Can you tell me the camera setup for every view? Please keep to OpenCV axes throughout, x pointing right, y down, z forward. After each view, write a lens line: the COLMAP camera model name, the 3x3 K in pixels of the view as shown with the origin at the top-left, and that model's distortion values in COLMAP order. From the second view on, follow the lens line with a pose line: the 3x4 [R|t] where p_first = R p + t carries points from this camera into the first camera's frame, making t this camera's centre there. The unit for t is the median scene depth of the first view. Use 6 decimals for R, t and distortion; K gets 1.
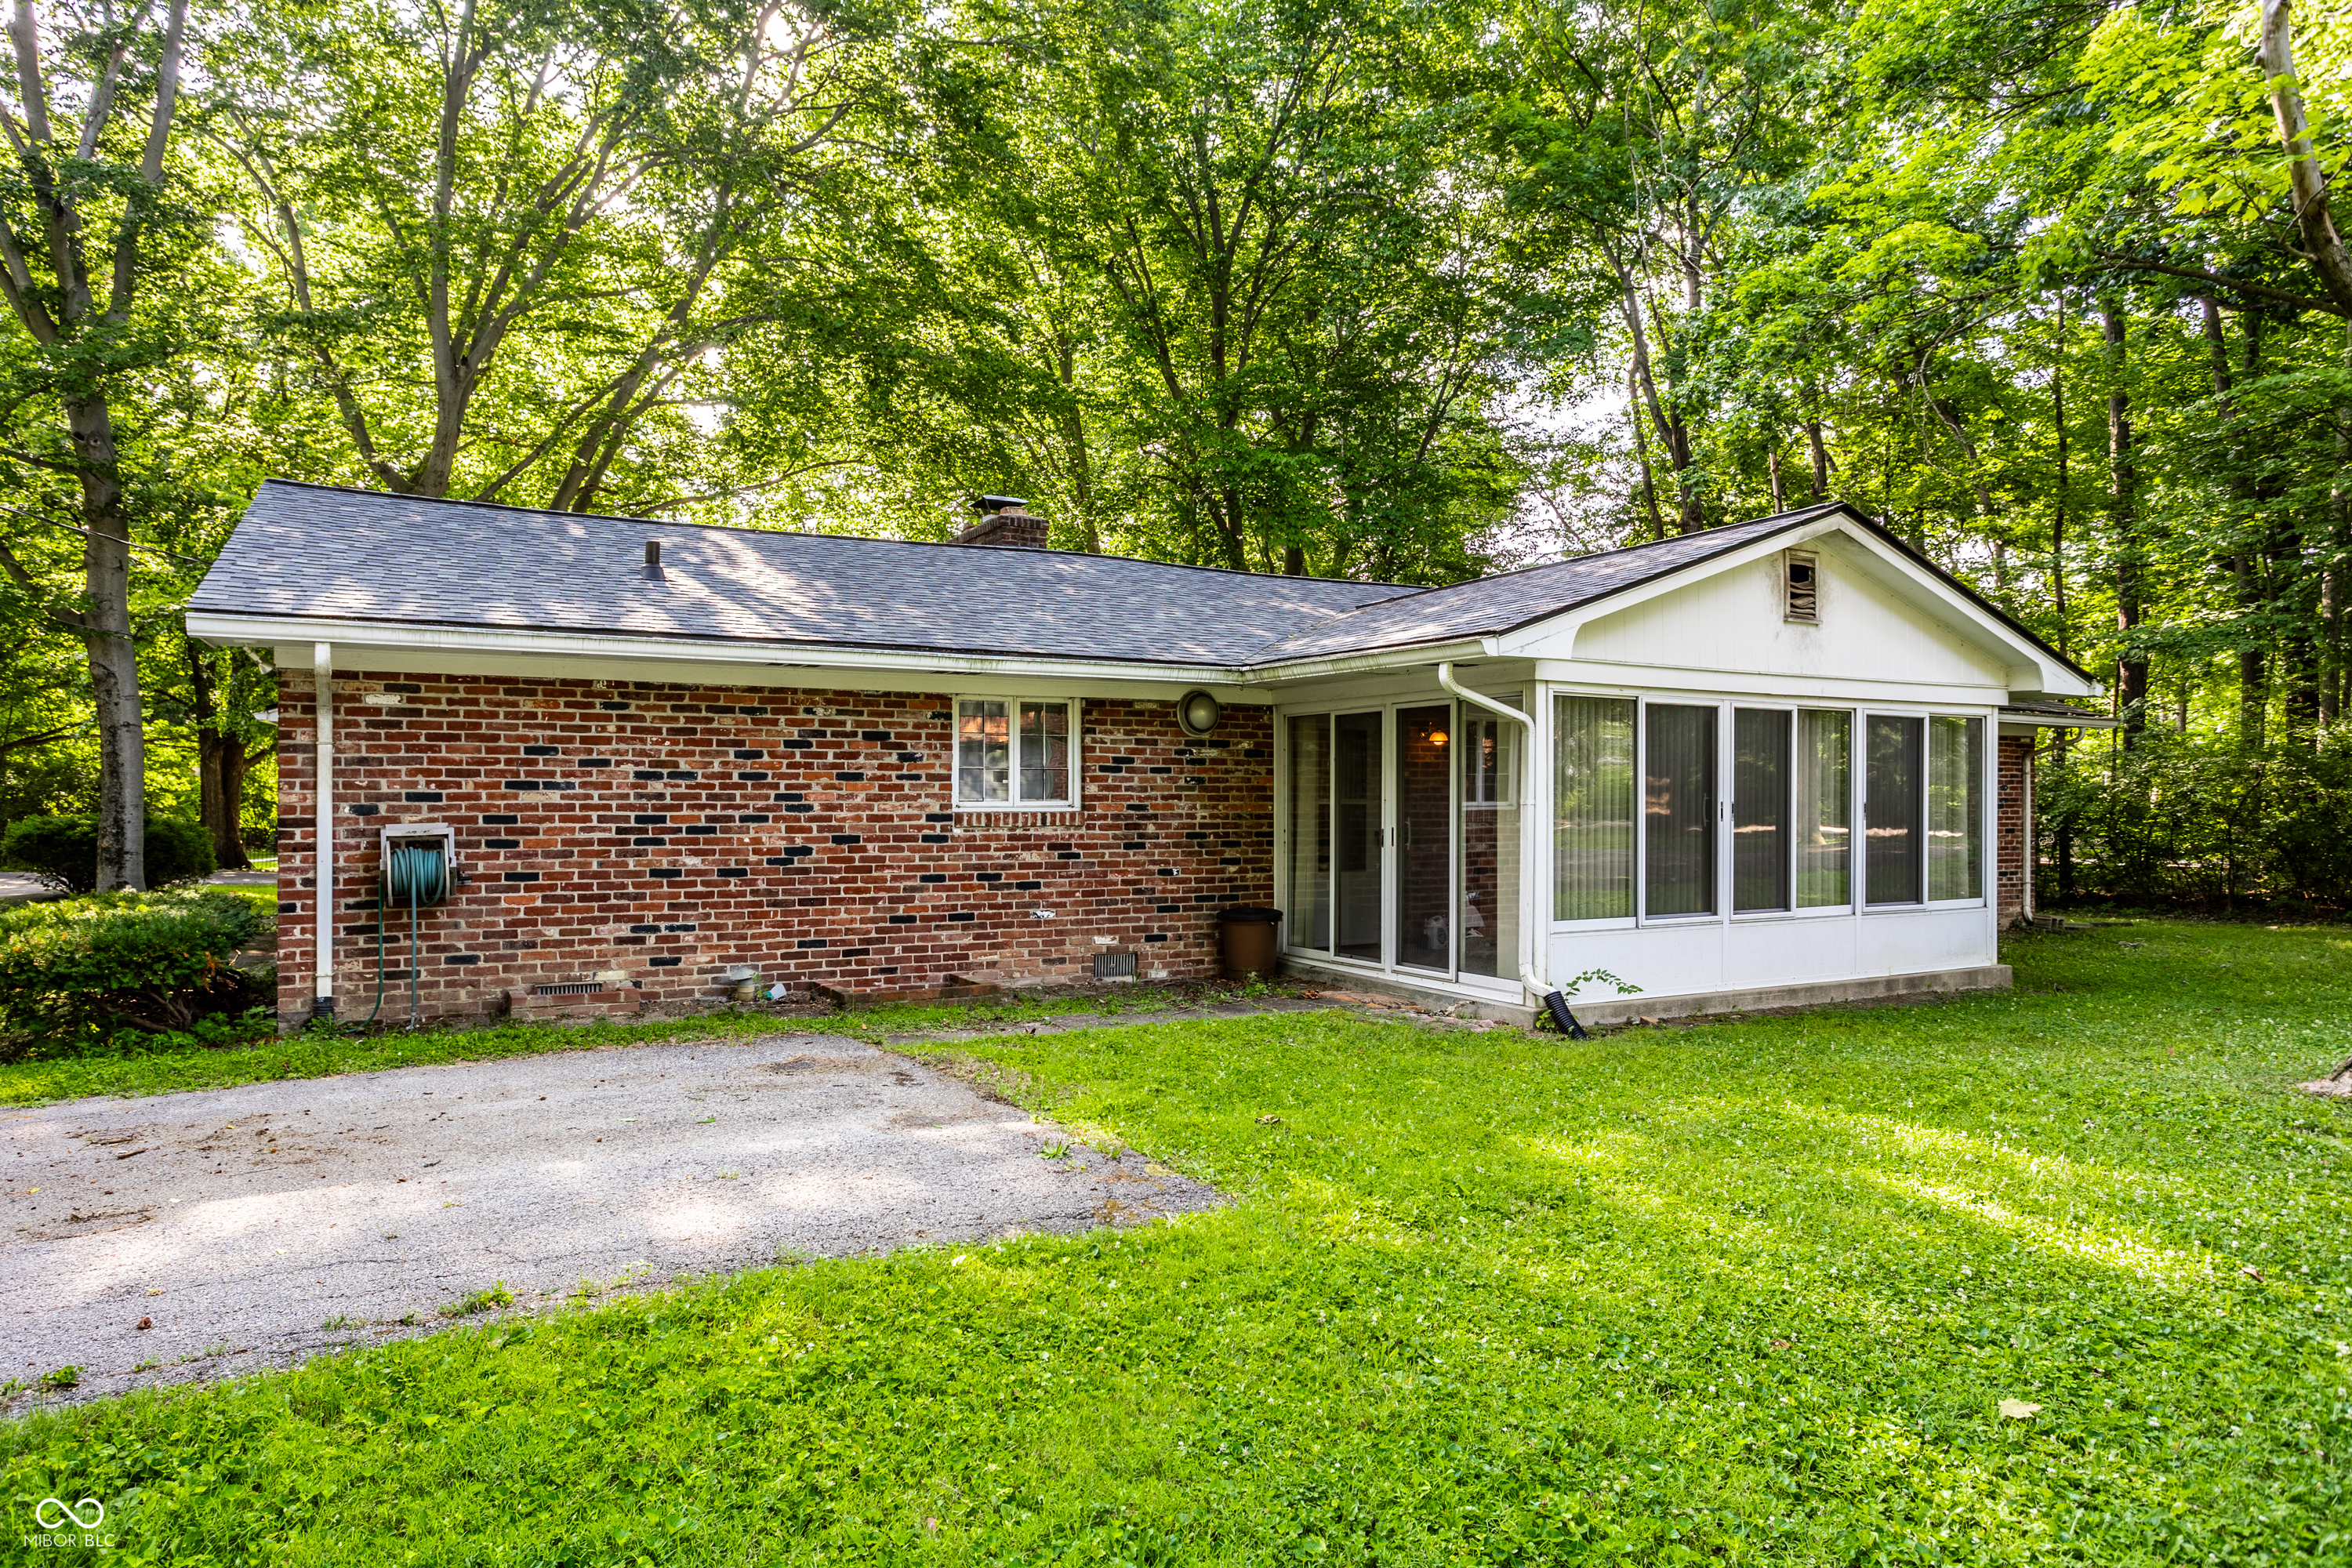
lens RADIAL K [[1494.7, 0, 1176.2], [0, 1494.7, 792.1], [0, 0, 1]] dist [-0.043124, -0.000529]
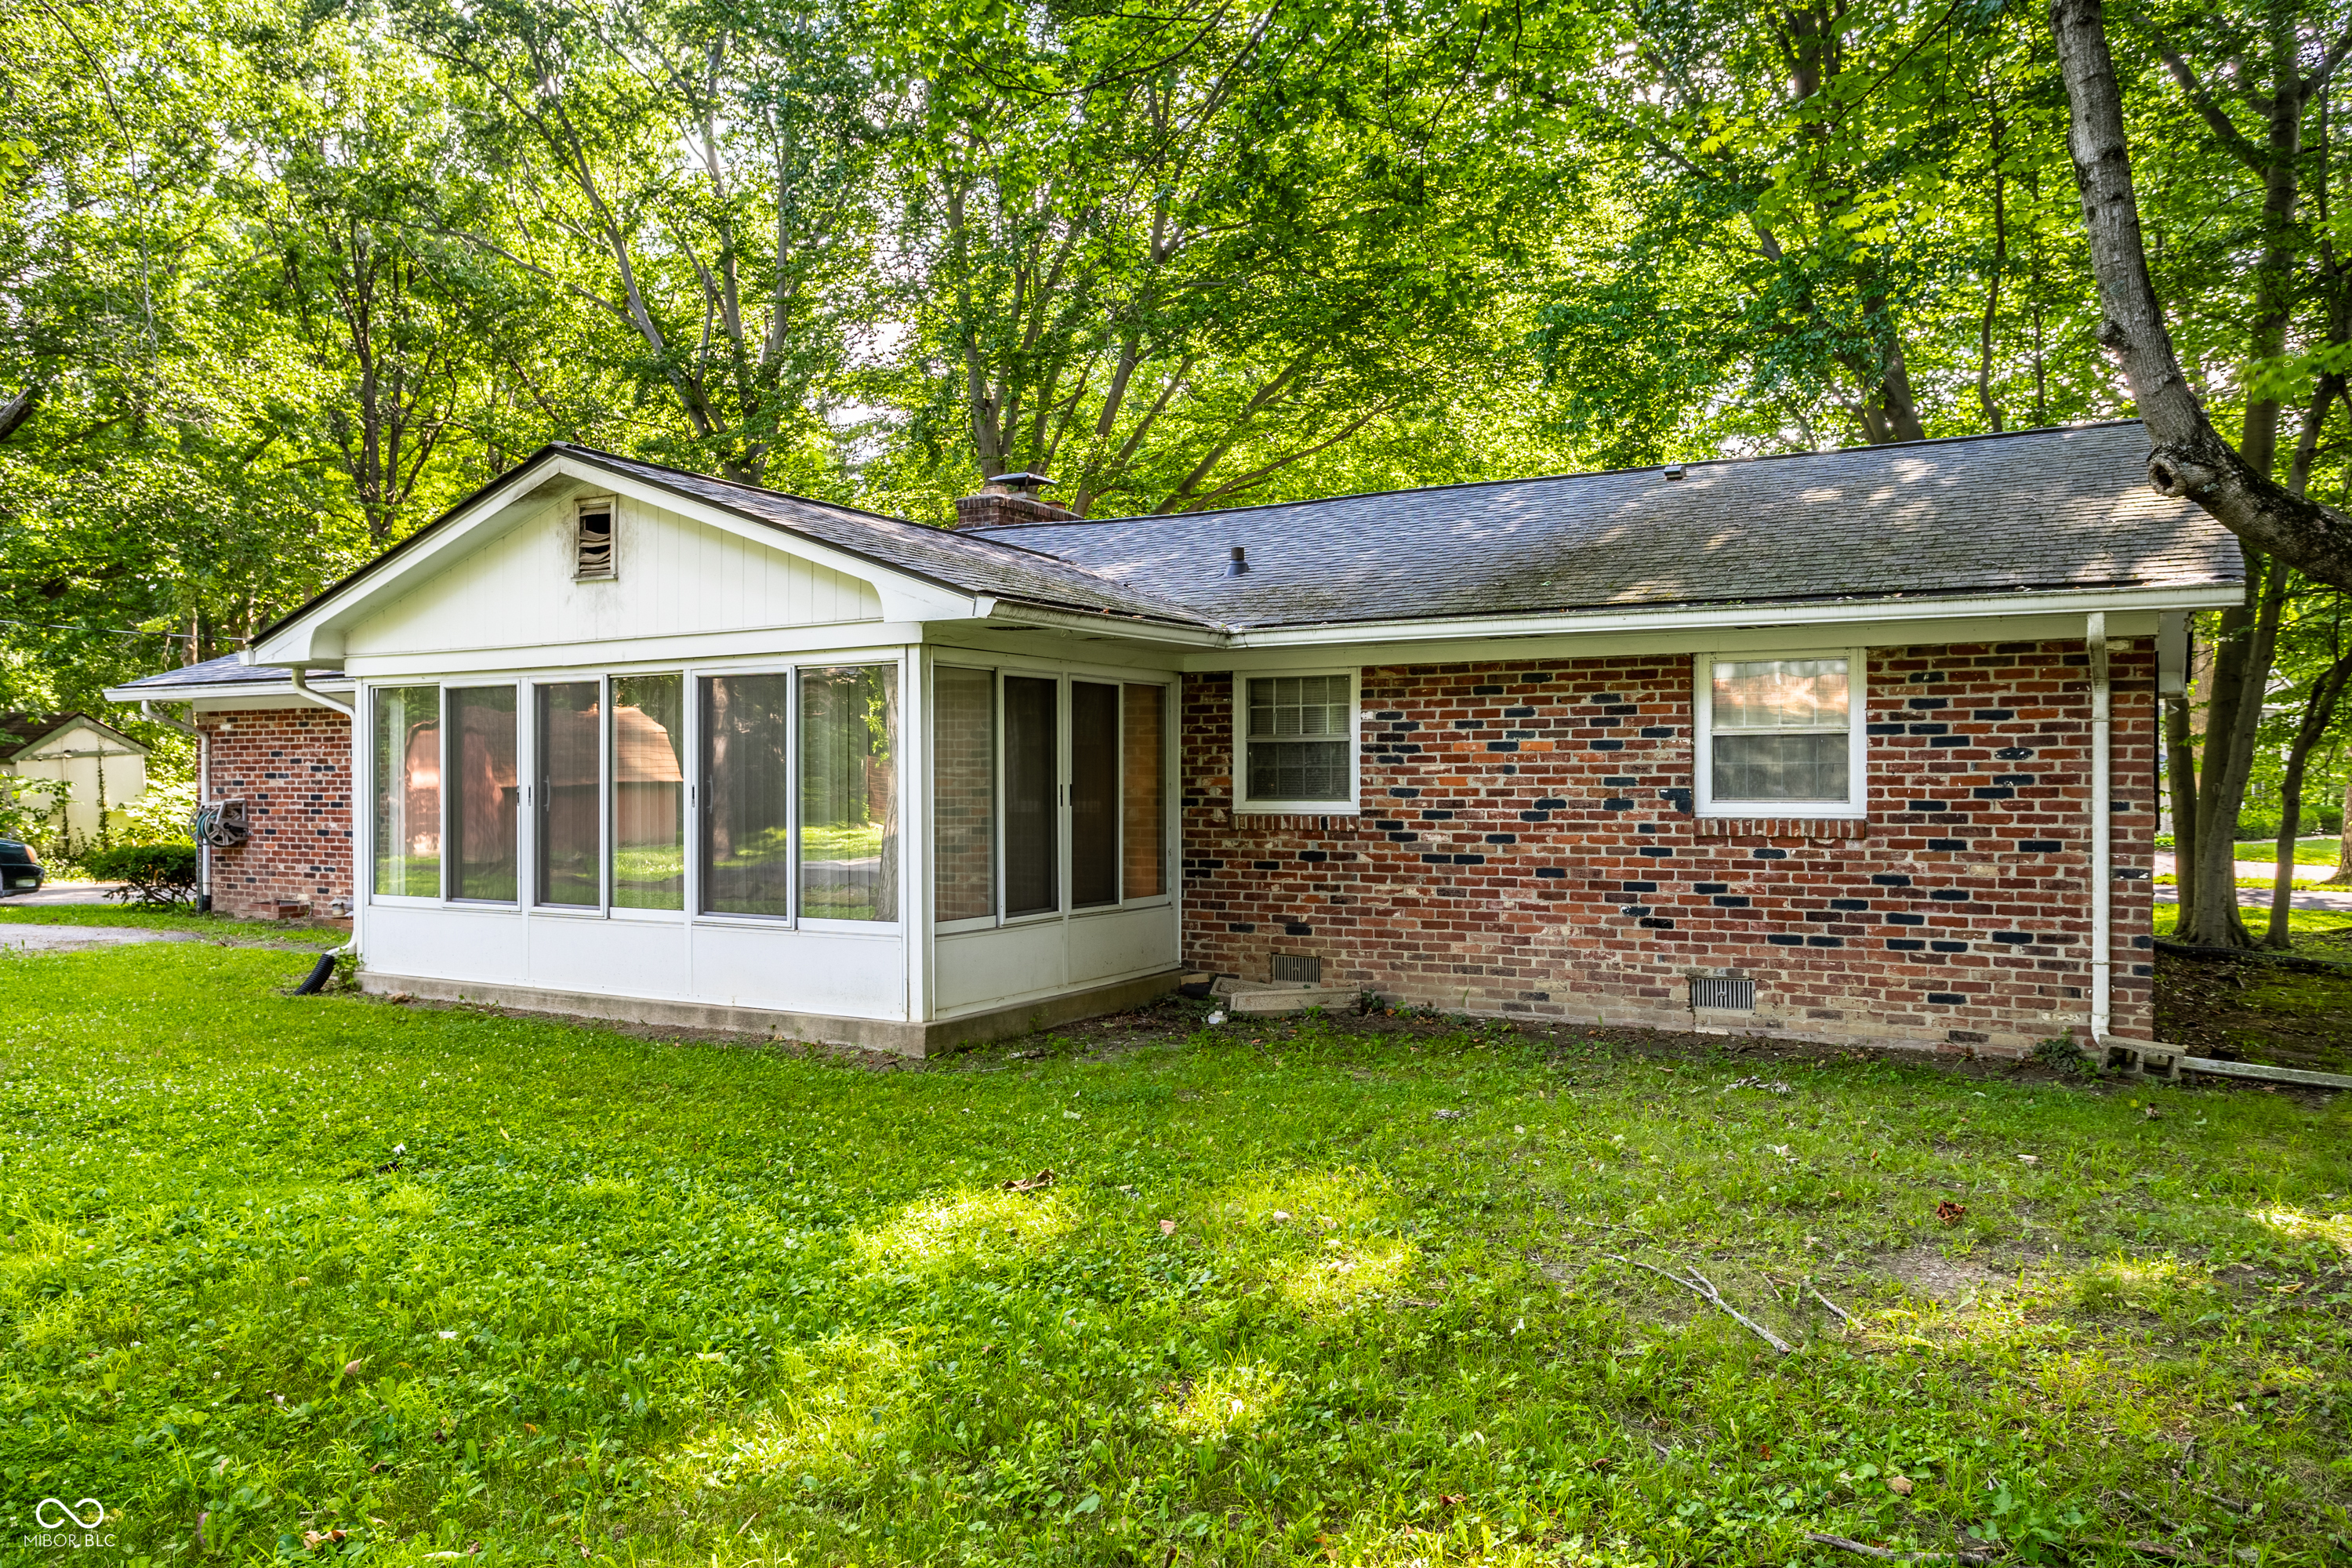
lens RADIAL K [[1736.1, 0, 1177.2], [0, 1736.1, 785.2], [0, 0, 1]] dist [0.003887, 0.000851]
pose [[0.497227, -0.001039, -0.867620, 1.509352], [0.004190, 0.999990, 0.001204, 0.006745], [0.867610, -0.004234, 0.497227, 0.802420]]
